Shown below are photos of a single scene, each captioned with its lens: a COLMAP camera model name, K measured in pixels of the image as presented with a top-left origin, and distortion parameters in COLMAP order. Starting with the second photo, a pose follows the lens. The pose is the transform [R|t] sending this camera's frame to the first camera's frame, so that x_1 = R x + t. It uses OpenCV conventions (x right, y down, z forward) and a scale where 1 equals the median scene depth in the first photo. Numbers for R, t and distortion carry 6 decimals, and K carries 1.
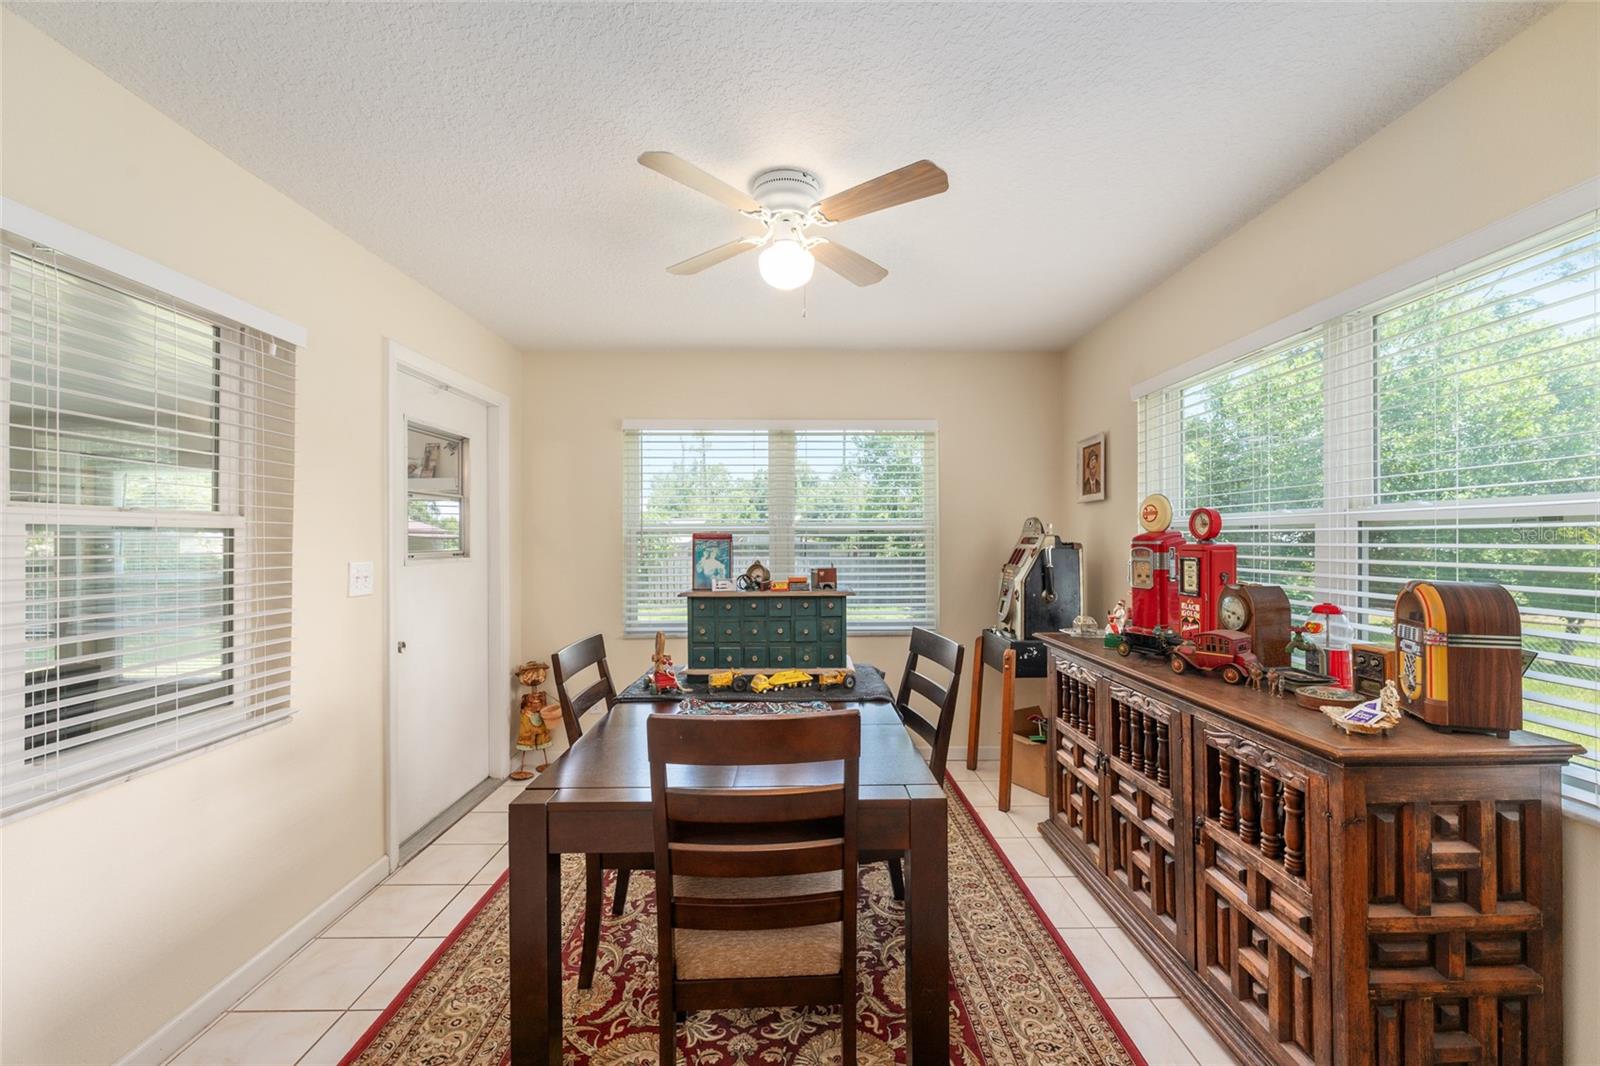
lens RADIAL K [[630.9, 0, 802.2], [0, 630.9, 537.1], [0, 0, 1]] dist [-0.000852, -0.000544]
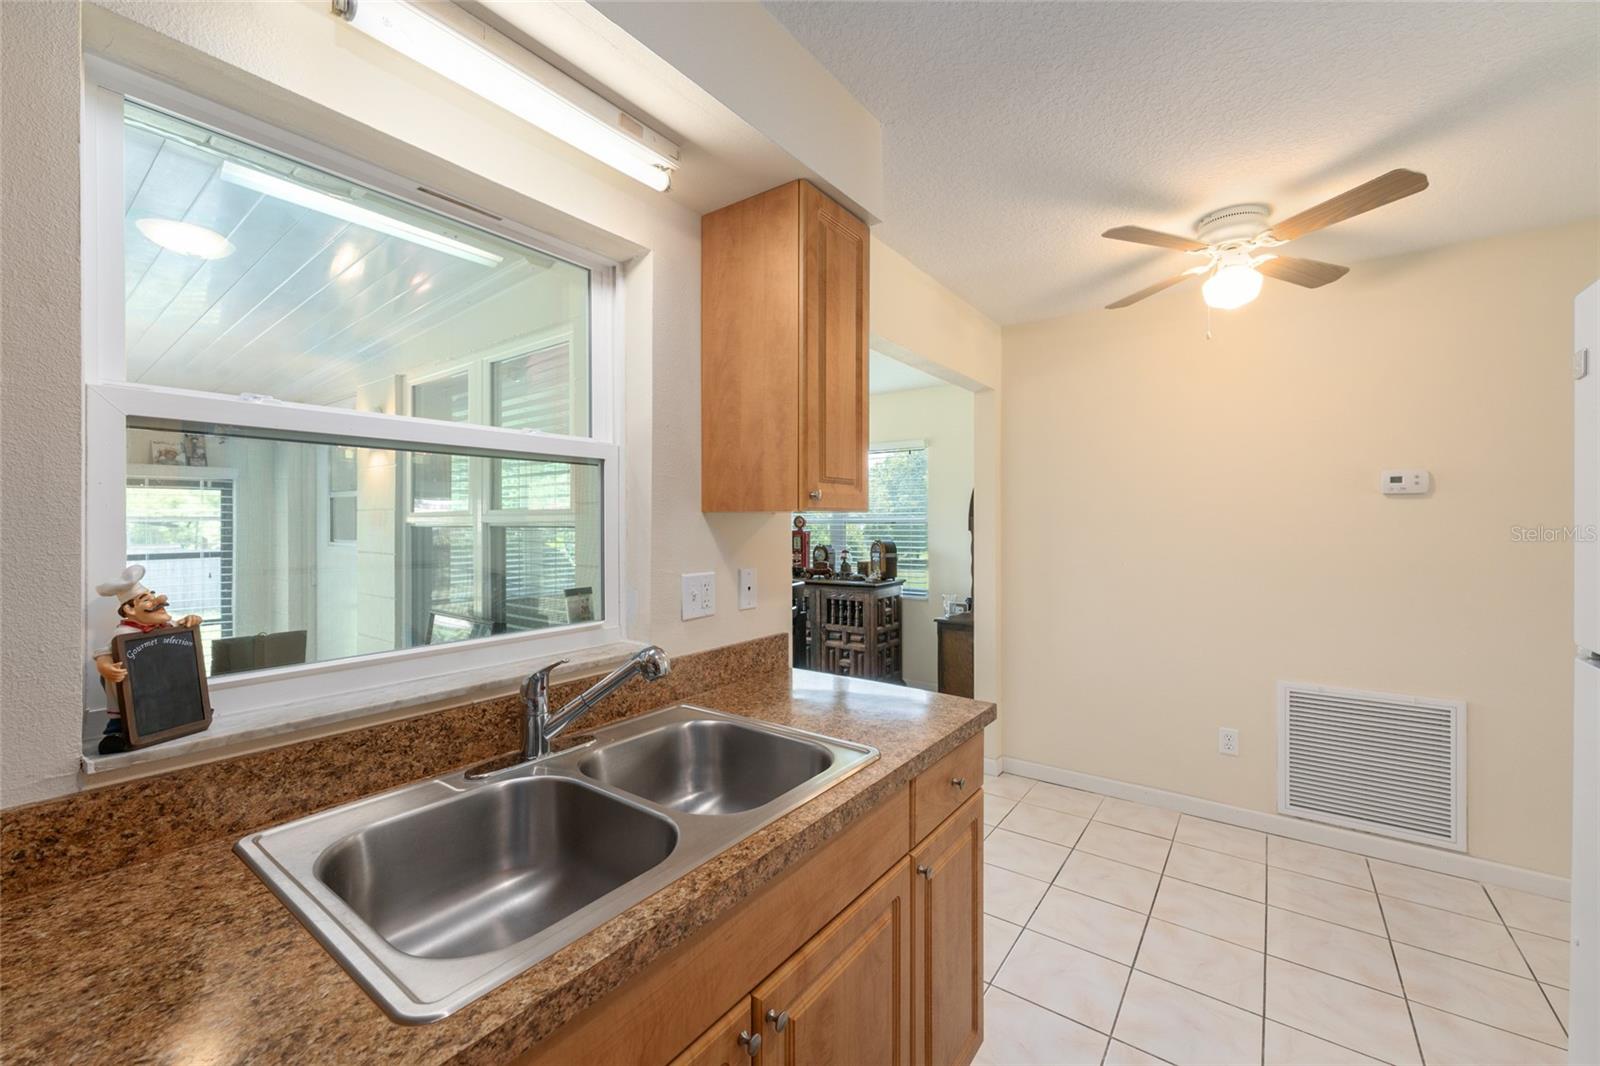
lens RADIAL K [[641.4, 0, 796.4], [0, 641.4, 521.6], [0, 0, 1]] dist [0.002723, -0.003954]
pose [[0.605933, 0.004512, 0.795503, -1.840978], [-0.002721, 0.999990, -0.003599, -0.018252], [-0.795511, 0.000016, 0.605939, -0.702994]]
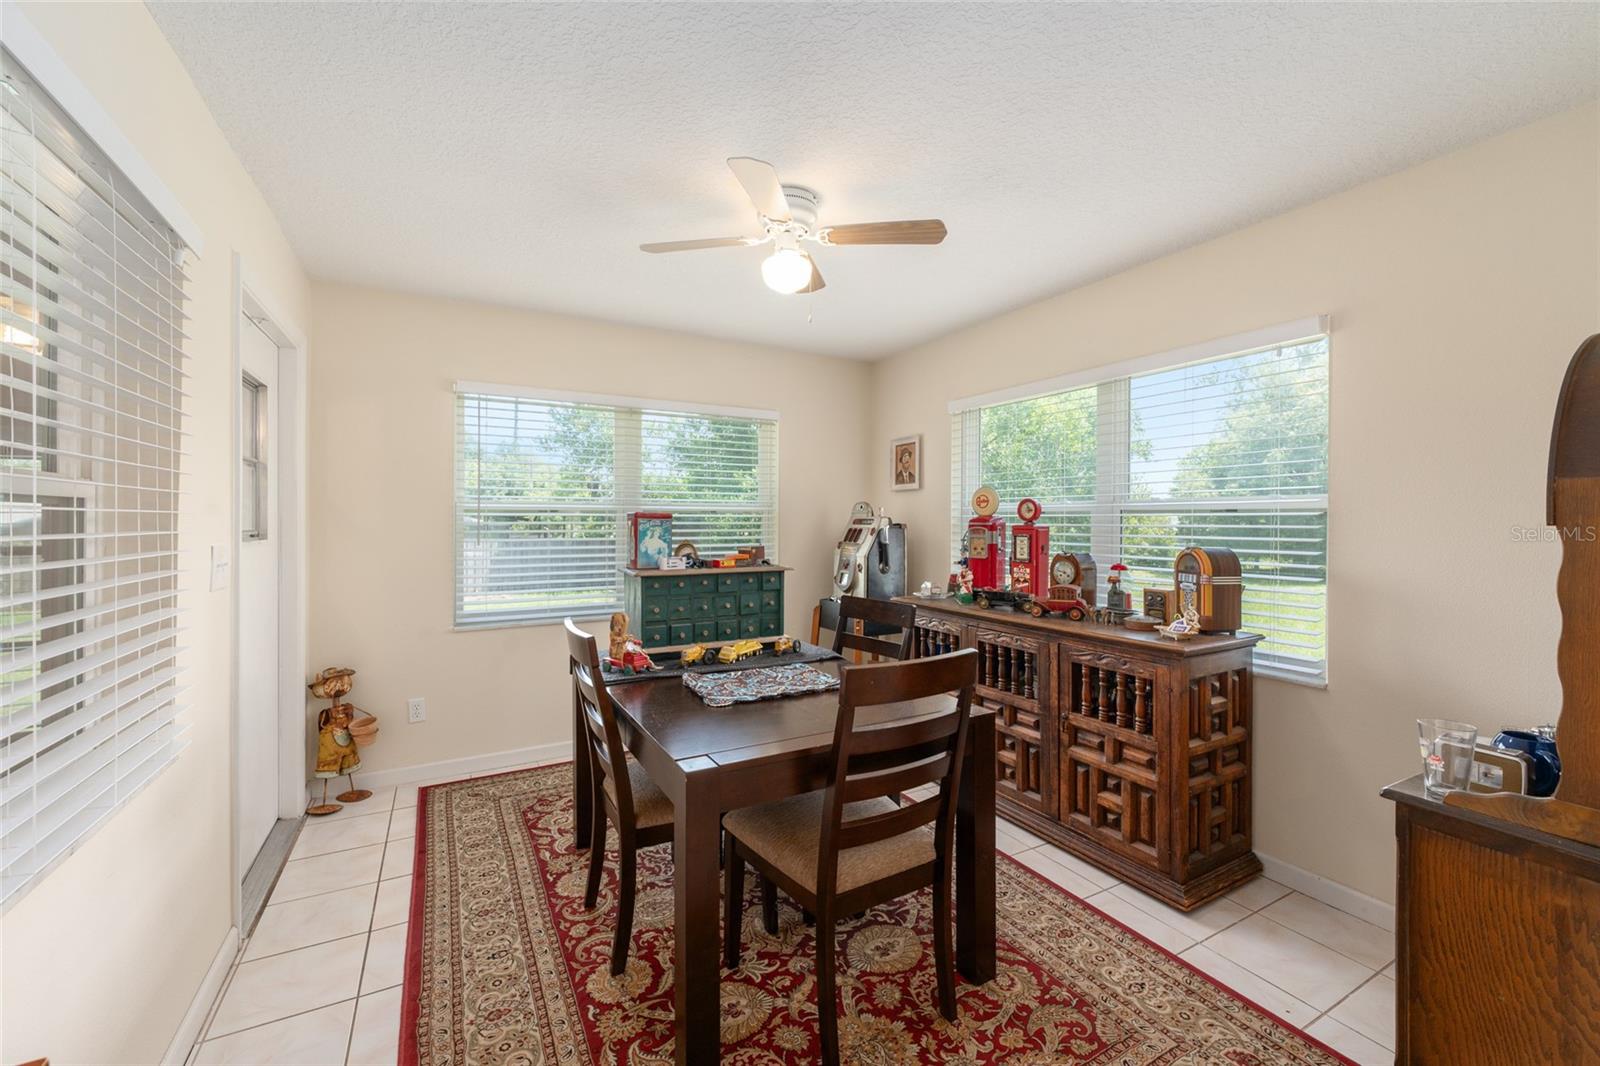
lens RADIAL K [[641.4, 0, 796.4], [0, 641.4, 521.6], [0, 0, 1]] dist [0.002723, -0.003954]
pose [[0.884343, 0.004844, 0.466813, -0.623399], [-0.007704, 0.999961, 0.004220, 0.002757], [-0.466775, -0.007328, 0.884346, -0.012009]]
